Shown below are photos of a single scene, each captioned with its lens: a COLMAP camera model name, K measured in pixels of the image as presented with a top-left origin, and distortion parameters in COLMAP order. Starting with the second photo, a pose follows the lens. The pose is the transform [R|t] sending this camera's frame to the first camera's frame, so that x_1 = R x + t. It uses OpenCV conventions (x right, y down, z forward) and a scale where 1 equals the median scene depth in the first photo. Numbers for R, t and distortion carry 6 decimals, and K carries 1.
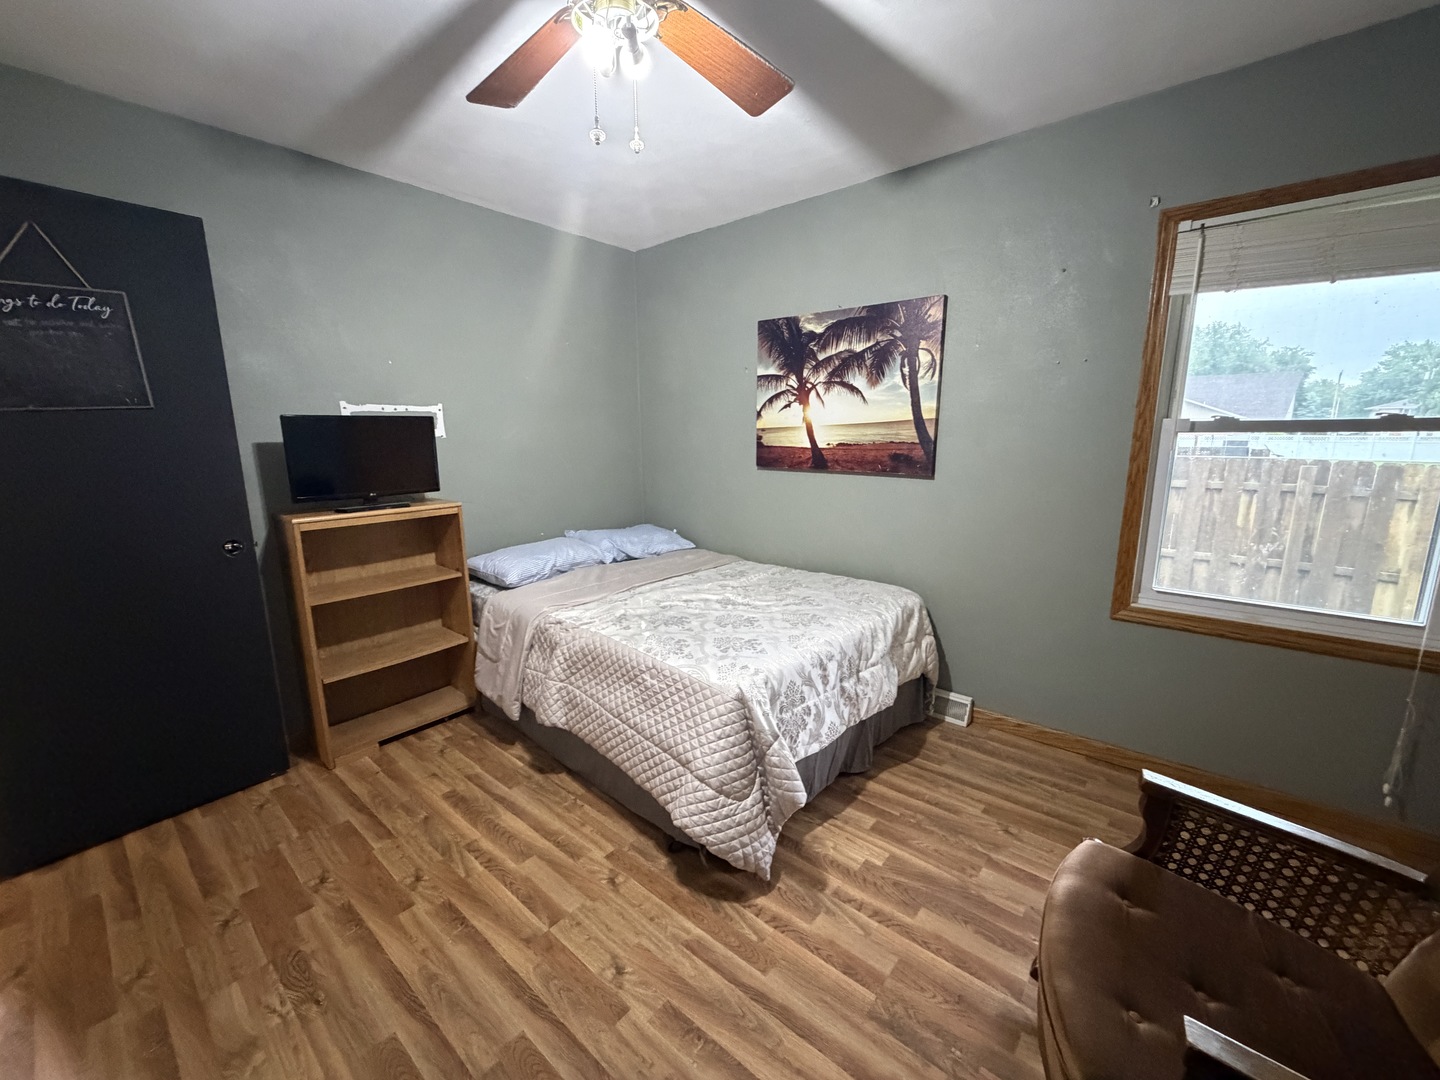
lens RADIAL K [[572.5, 0, 718.1], [0, 572.5, 542.8], [0, 0, 1]] dist [0.002345, -0.000028]
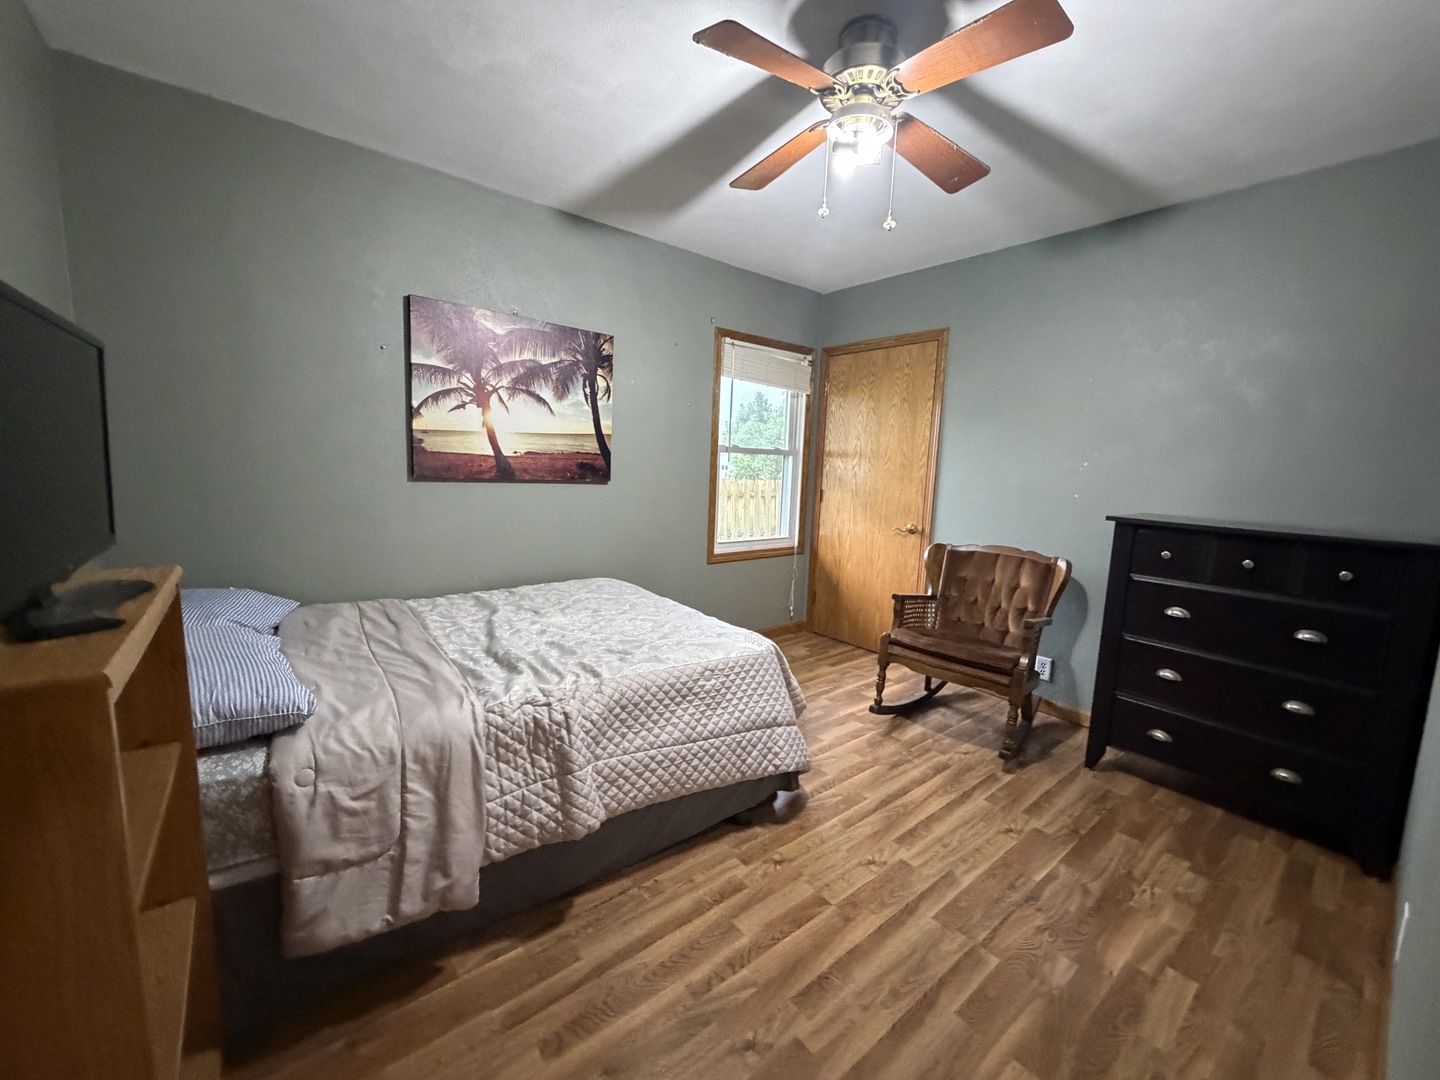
lens RADIAL K [[572.5, 0, 712.3], [0, 572.5, 543.1], [0, 0, 1]] dist [0.002345, -0.000028]
pose [[0.190312, -0.121649, 0.974157, -0.777653], [0.153322, 0.983800, 0.092900, -0.067137], [-0.969677, 0.131680, 0.205881, 0.553870]]
